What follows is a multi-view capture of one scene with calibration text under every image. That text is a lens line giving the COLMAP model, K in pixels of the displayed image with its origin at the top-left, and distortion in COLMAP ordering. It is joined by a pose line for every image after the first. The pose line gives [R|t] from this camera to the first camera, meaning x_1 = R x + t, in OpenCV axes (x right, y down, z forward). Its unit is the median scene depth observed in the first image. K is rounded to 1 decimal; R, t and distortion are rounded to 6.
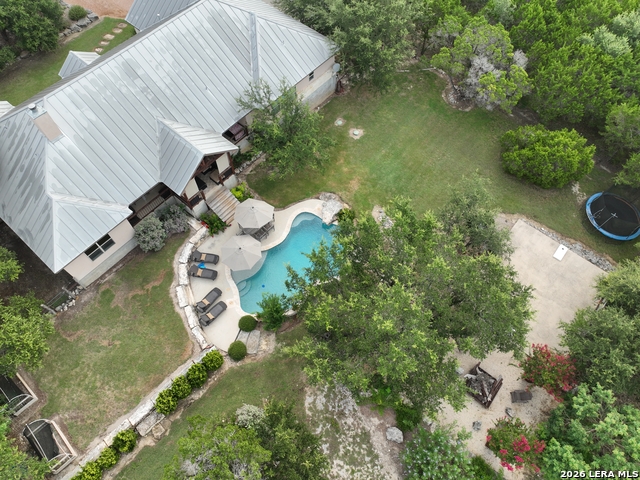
lens RADIAL K [[446.5, 0, 320.0], [0, 446.5, 240.0], [0, 0, 1]] dist [-0.000355, 0.009116]
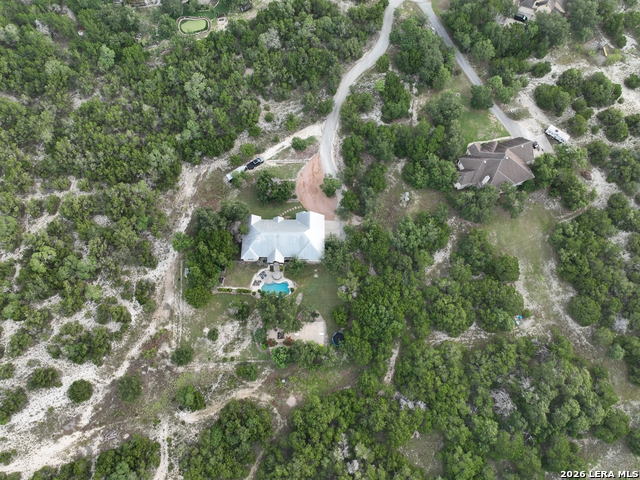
lens RADIAL K [[446.5, 0, 320.0], [0, 446.5, 240.0], [0, 0, 1]] dist [-0.000355, 0.009116]
pose [[0.651997, 0.699246, -0.293182, 1.284819], [-0.657614, 0.713971, 0.240394, -1.781271], [0.377417, 0.036064, 0.925341, -3.222809]]
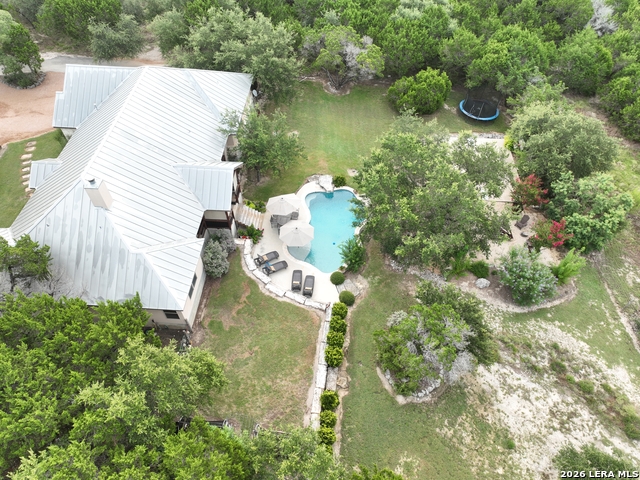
lens RADIAL K [[446.5, 0, 320.0], [0, 446.5, 240.0], [0, 0, 1]] dist [-0.000355, 0.009116]
pose [[0.799728, -0.465579, 0.379040, -0.576493], [0.524820, 0.848745, -0.064782, 0.149931], [-0.291547, 0.250736, 0.923110, -0.079966]]
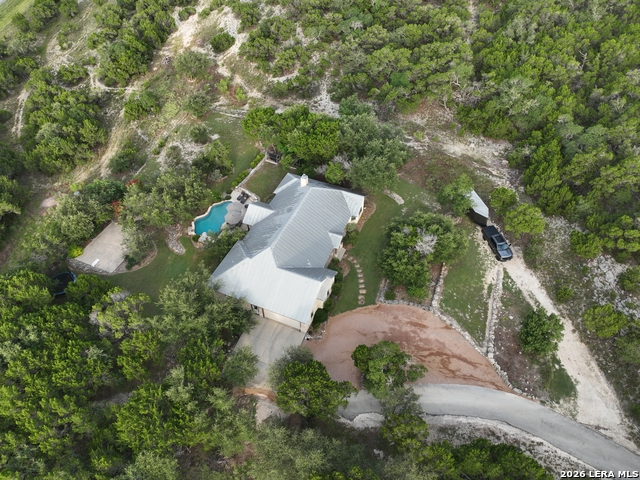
lens RADIAL K [[446.5, 0, 320.0], [0, 446.5, 240.0], [0, 0, 1]] dist [-0.000355, 0.009116]
pose [[-0.951096, 0.231041, -0.205030, -0.076348], [-0.266042, -0.275395, 0.923785, -2.498337], [0.156968, 0.933155, 0.323394, 0.432078]]
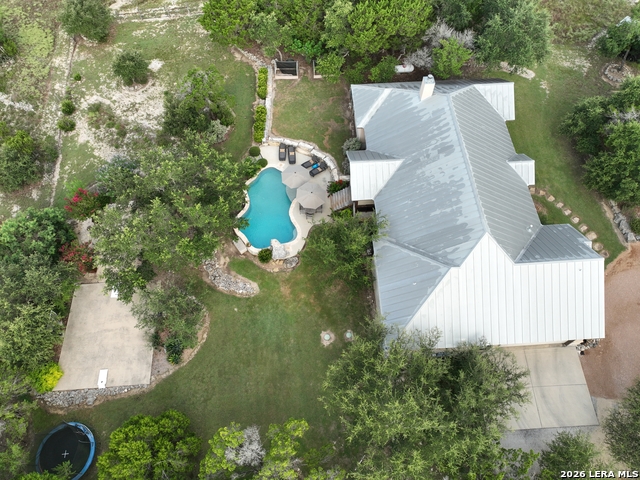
lens RADIAL K [[446.5, 0, 320.0], [0, 446.5, 240.0], [0, 0, 1]] dist [-0.000355, 0.009116]
pose [[-0.713320, 0.613029, -0.339662, 0.371164], [-0.609083, -0.302512, 0.733147, -1.115364], [0.346688, 0.729851, 0.589173, 0.344976]]
